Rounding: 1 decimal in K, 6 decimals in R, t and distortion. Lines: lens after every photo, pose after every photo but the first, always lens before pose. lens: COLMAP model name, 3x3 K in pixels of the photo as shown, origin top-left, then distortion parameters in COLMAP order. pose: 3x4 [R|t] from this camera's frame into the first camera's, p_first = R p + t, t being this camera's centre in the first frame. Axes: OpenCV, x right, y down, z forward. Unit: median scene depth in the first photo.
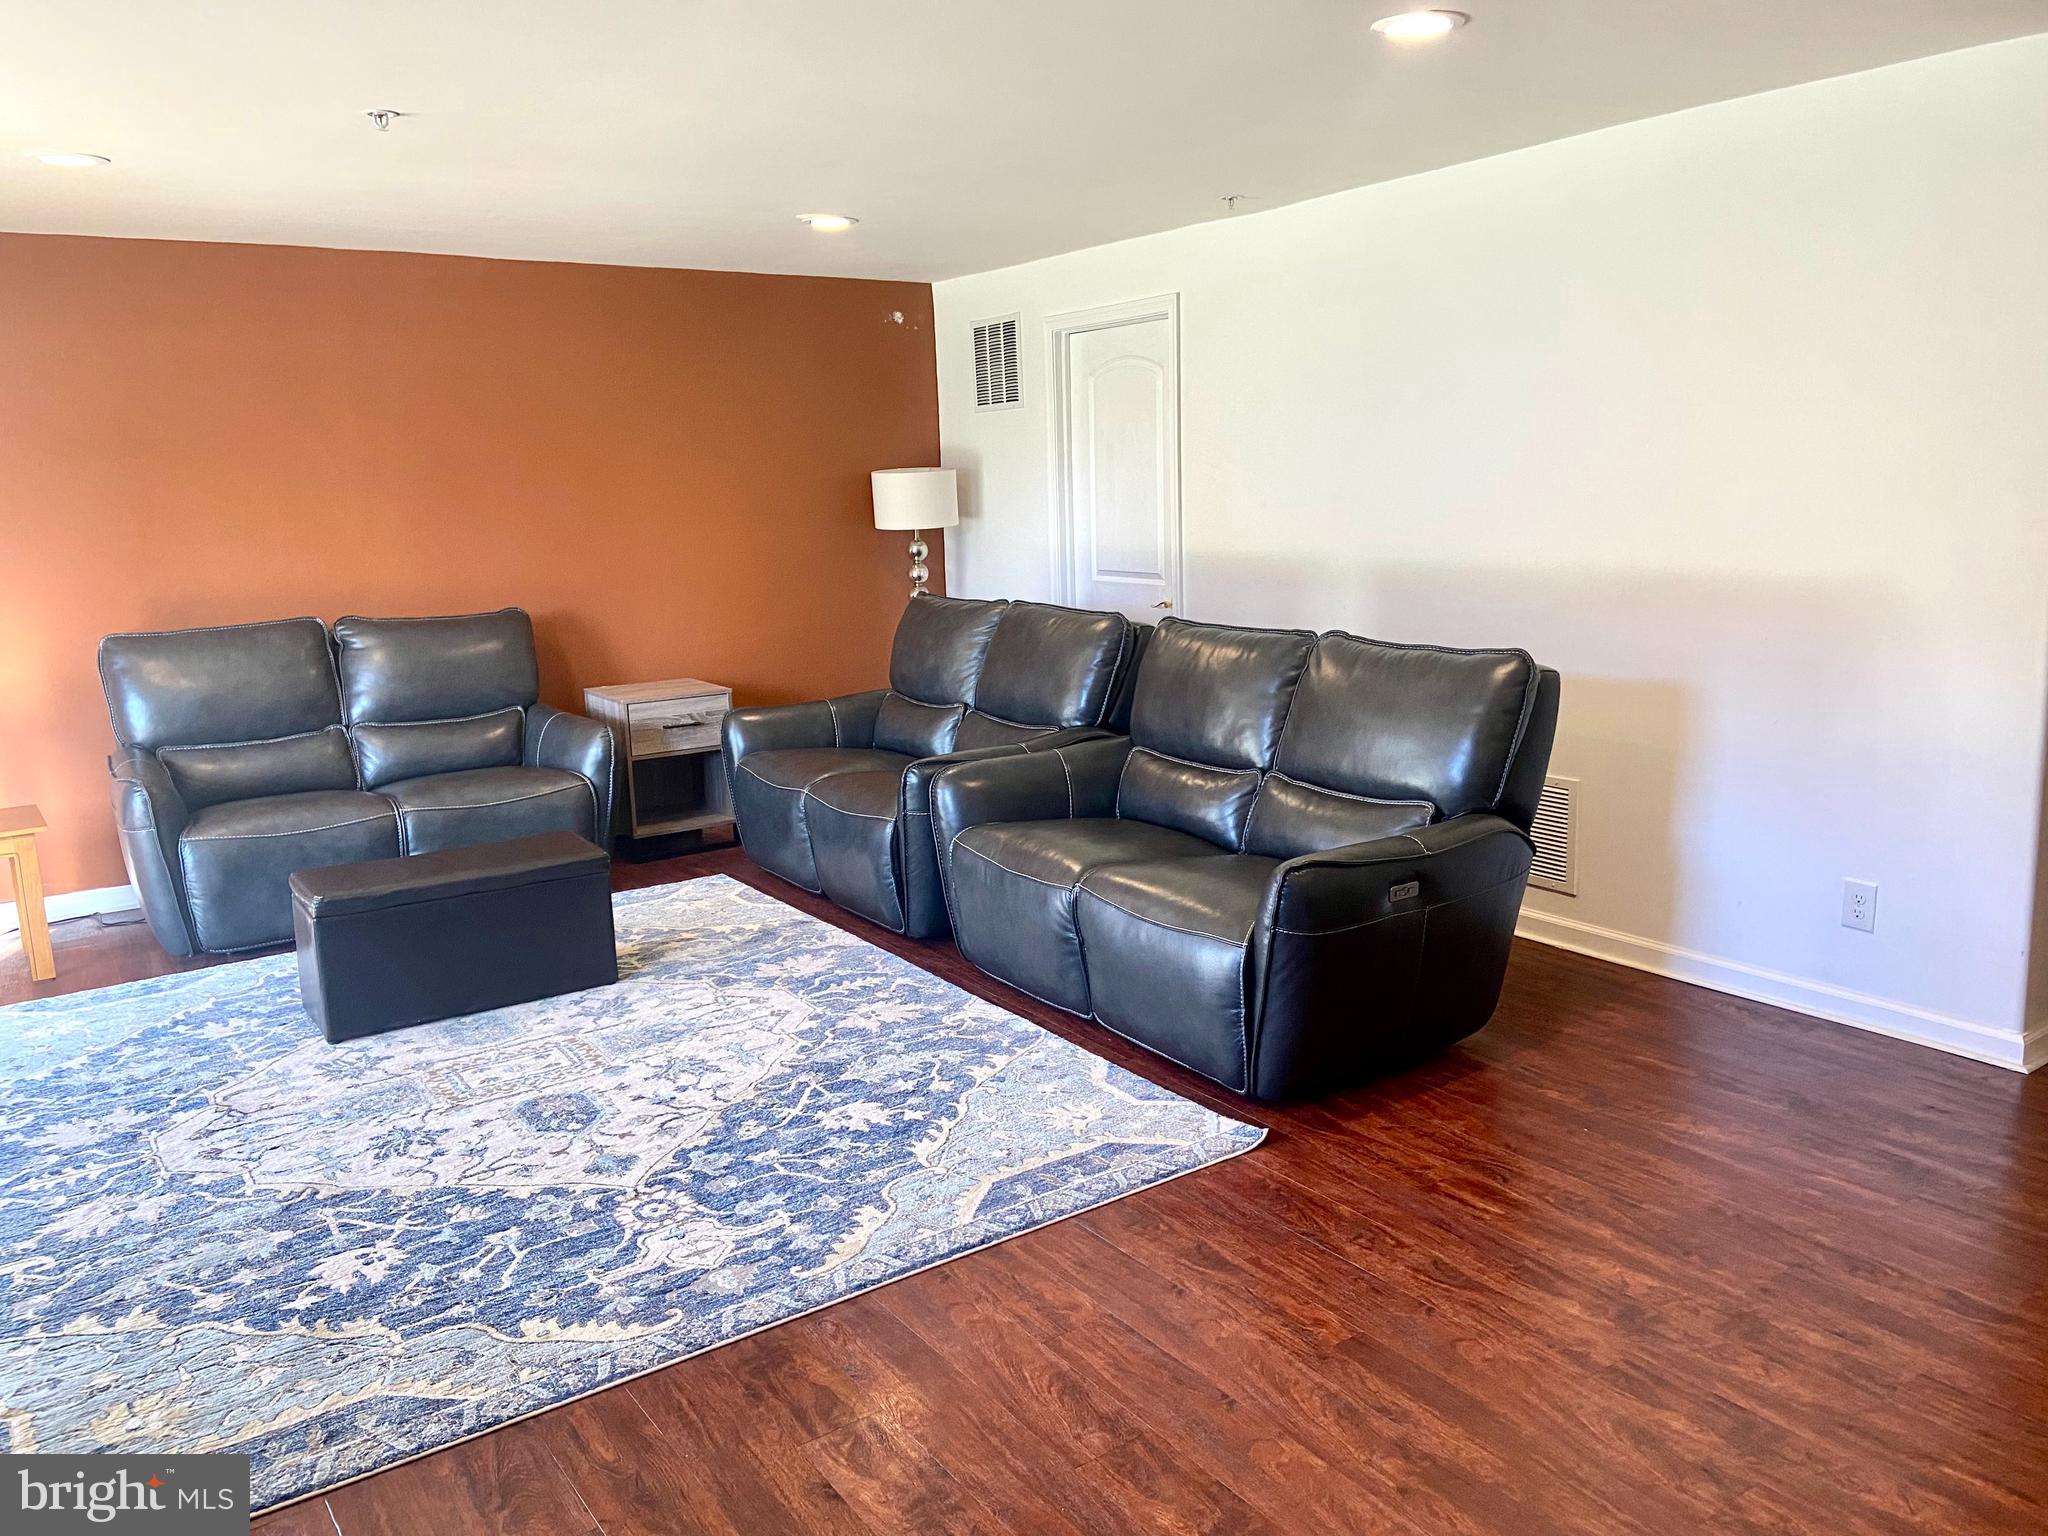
lens RADIAL K [[1538.5, 0, 1036.6], [0, 1538.5, 765.5], [0, 0, 1]] dist [0.083585, -0.078330]
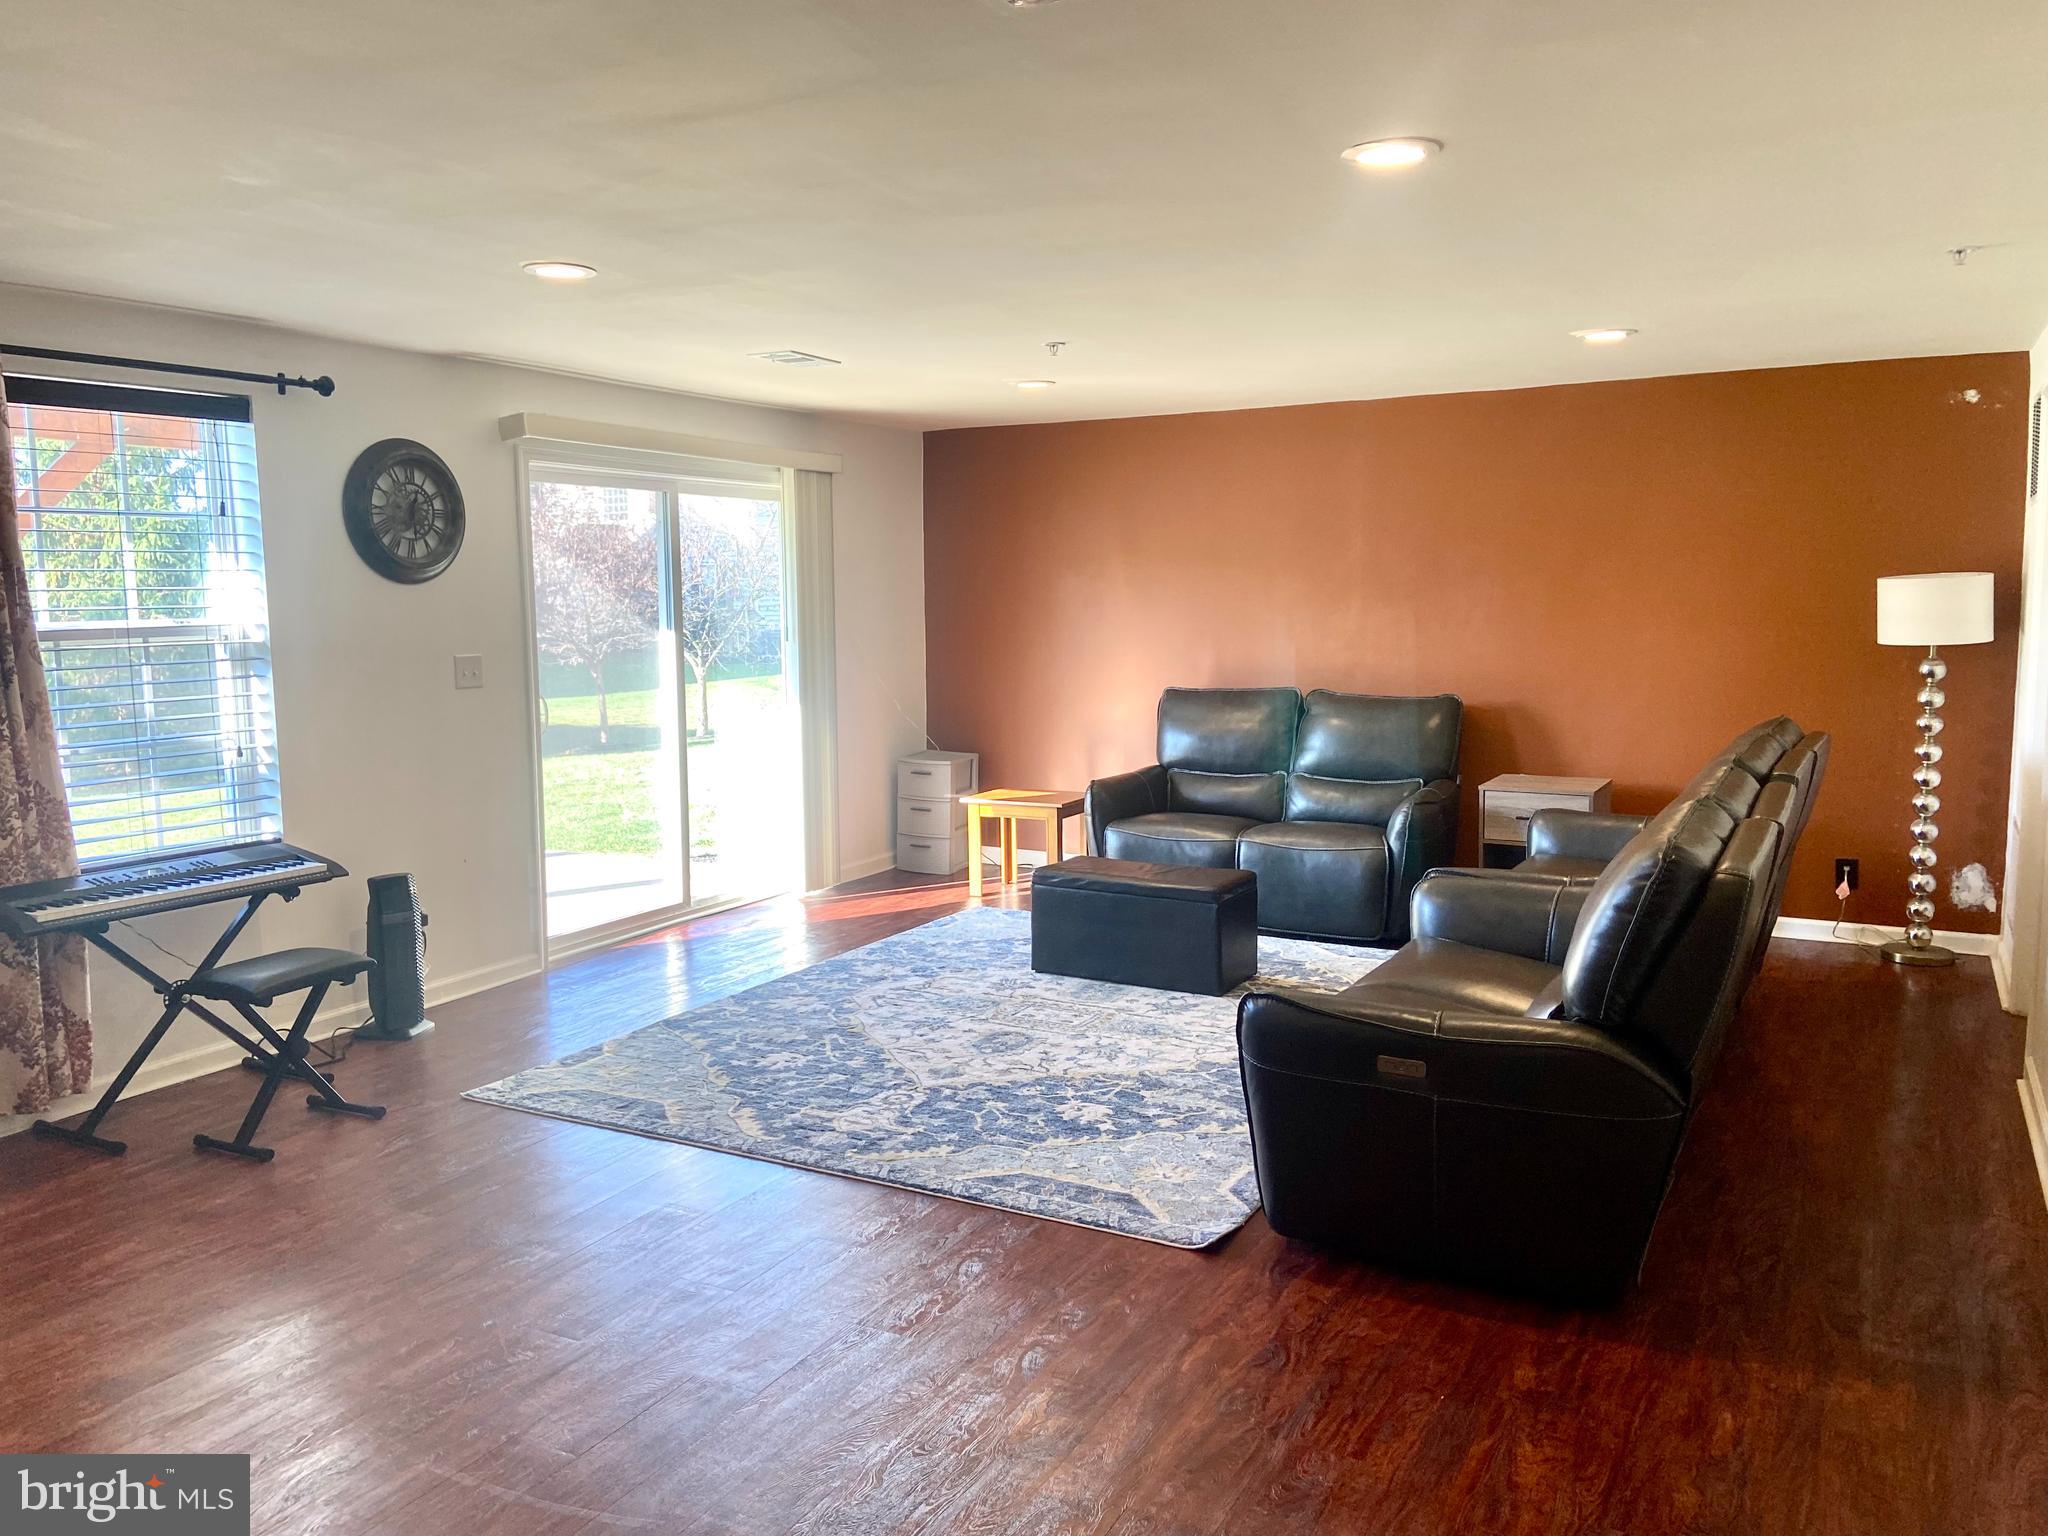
lens RADIAL K [[1538.5, 0, 1025.6], [0, 1538.5, 758.8], [0, 0, 1]] dist [0.083585, -0.078330]
pose [[0.442451, 0.125415, -0.887980, 0.982531], [-0.168839, 0.984115, 0.054866, -0.117416], [0.880756, 0.125650, 0.456597, 0.382874]]
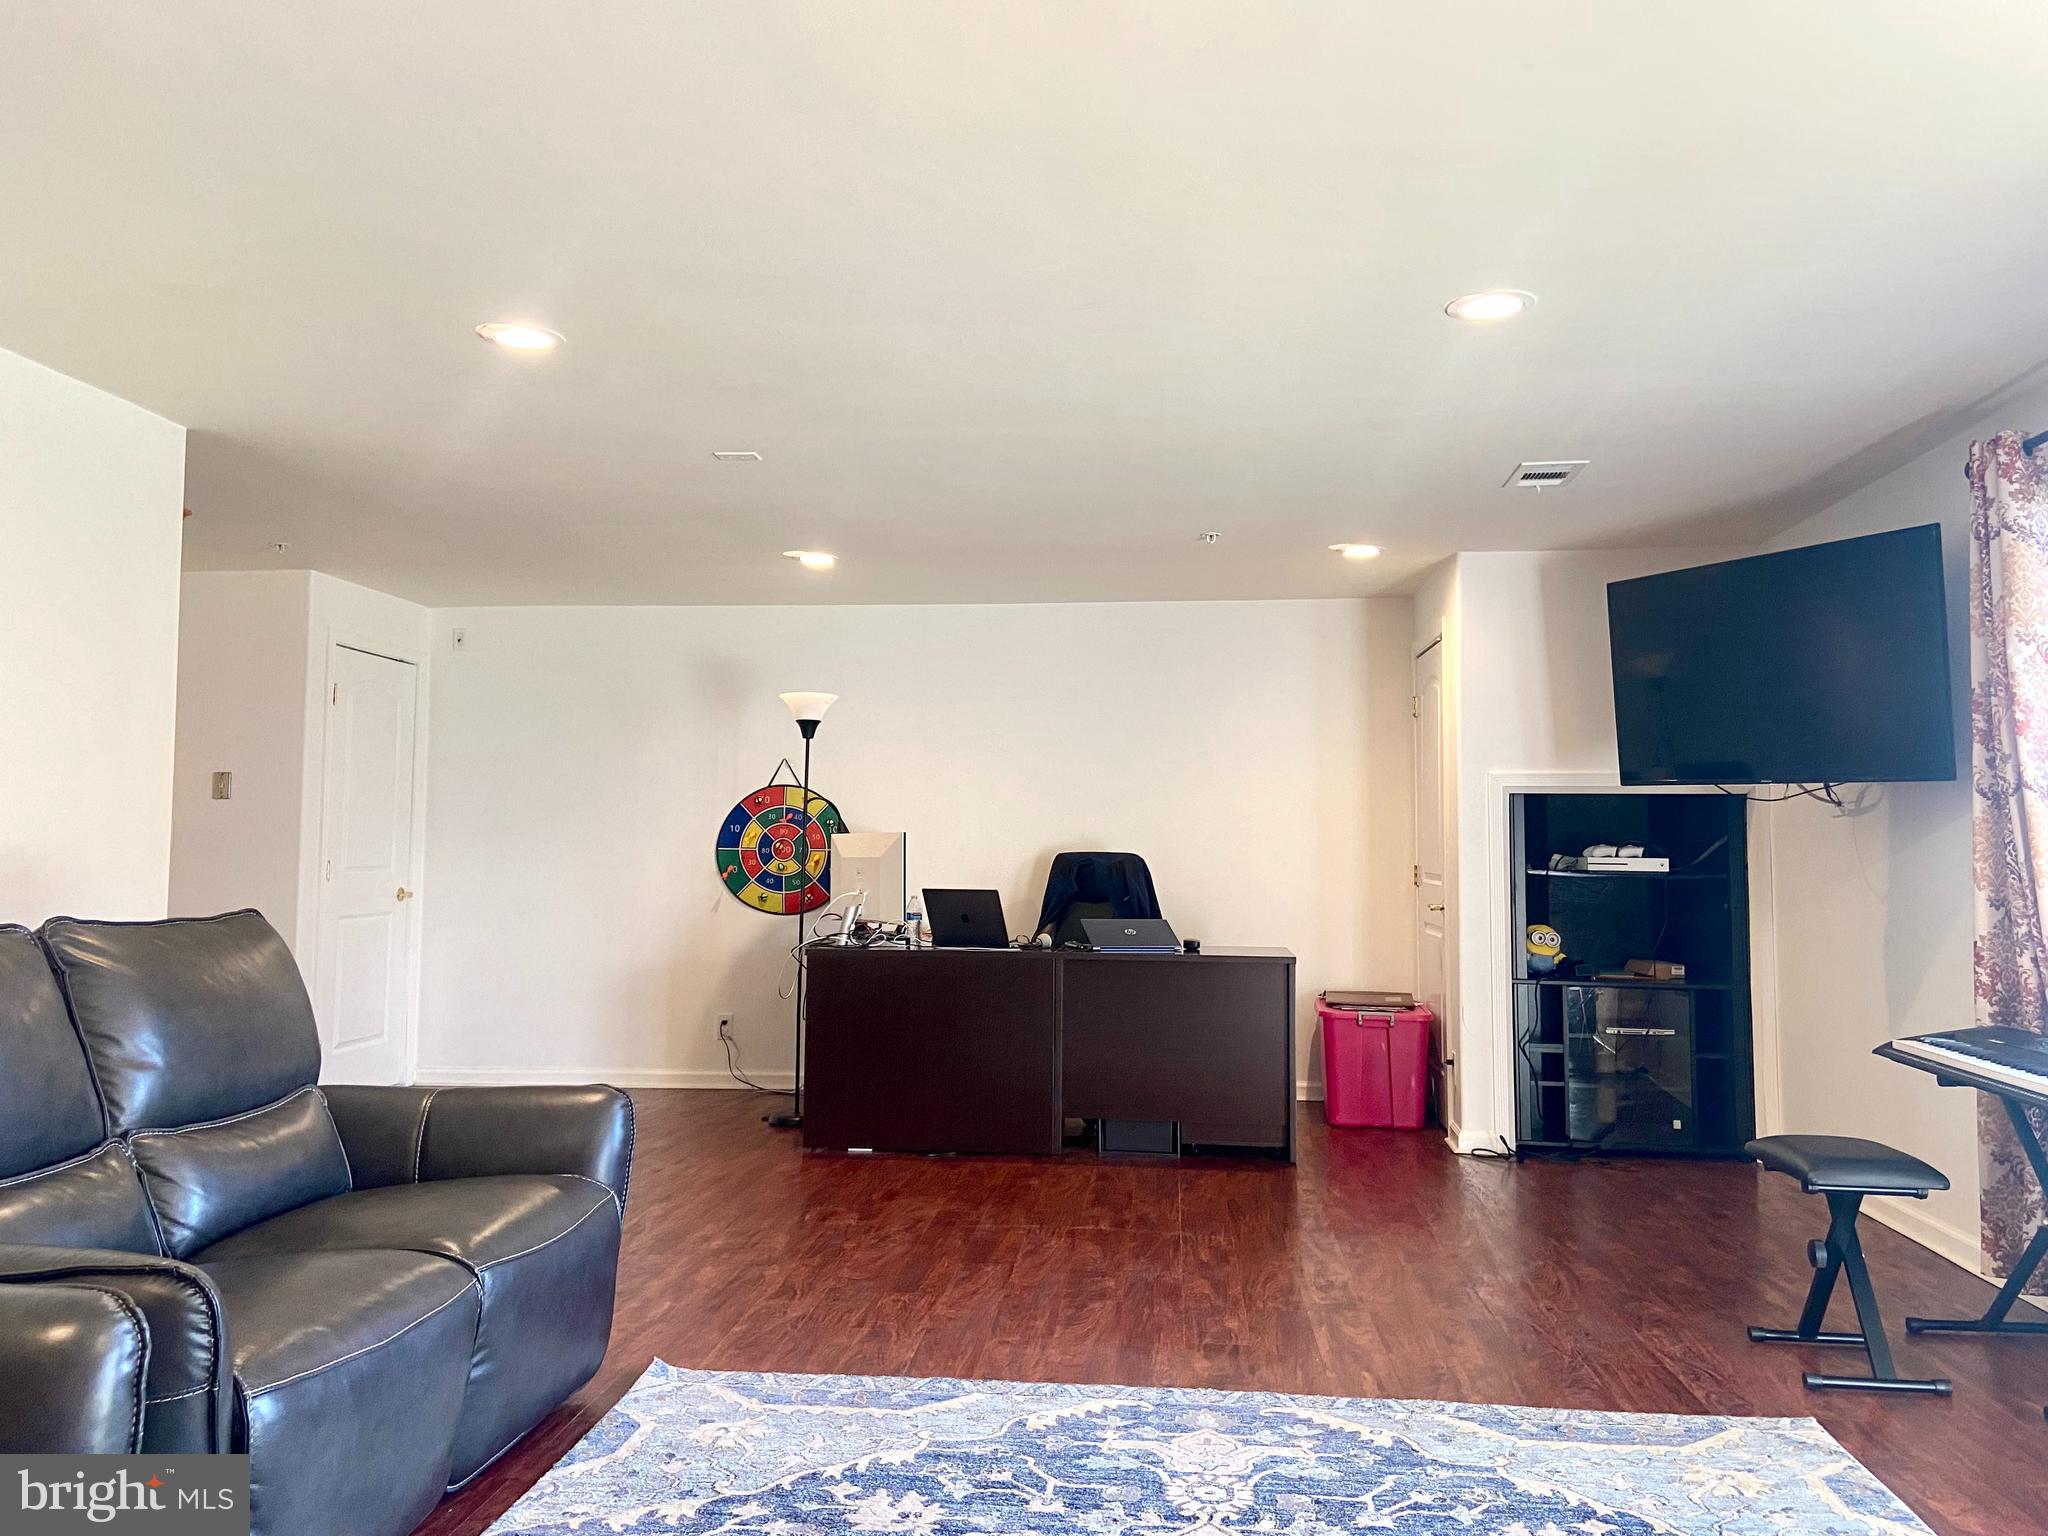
lens RADIAL K [[1538.5, 0, 1017.9], [0, 1538.5, 764.0], [0, 0, 1]] dist [0.083585, -0.078330]
pose [[-0.752472, 0.060998, 0.655793, -0.717139], [0.141109, 0.987512, 0.070059, -0.182138], [-0.643330, 0.145256, -0.751683, 1.566610]]
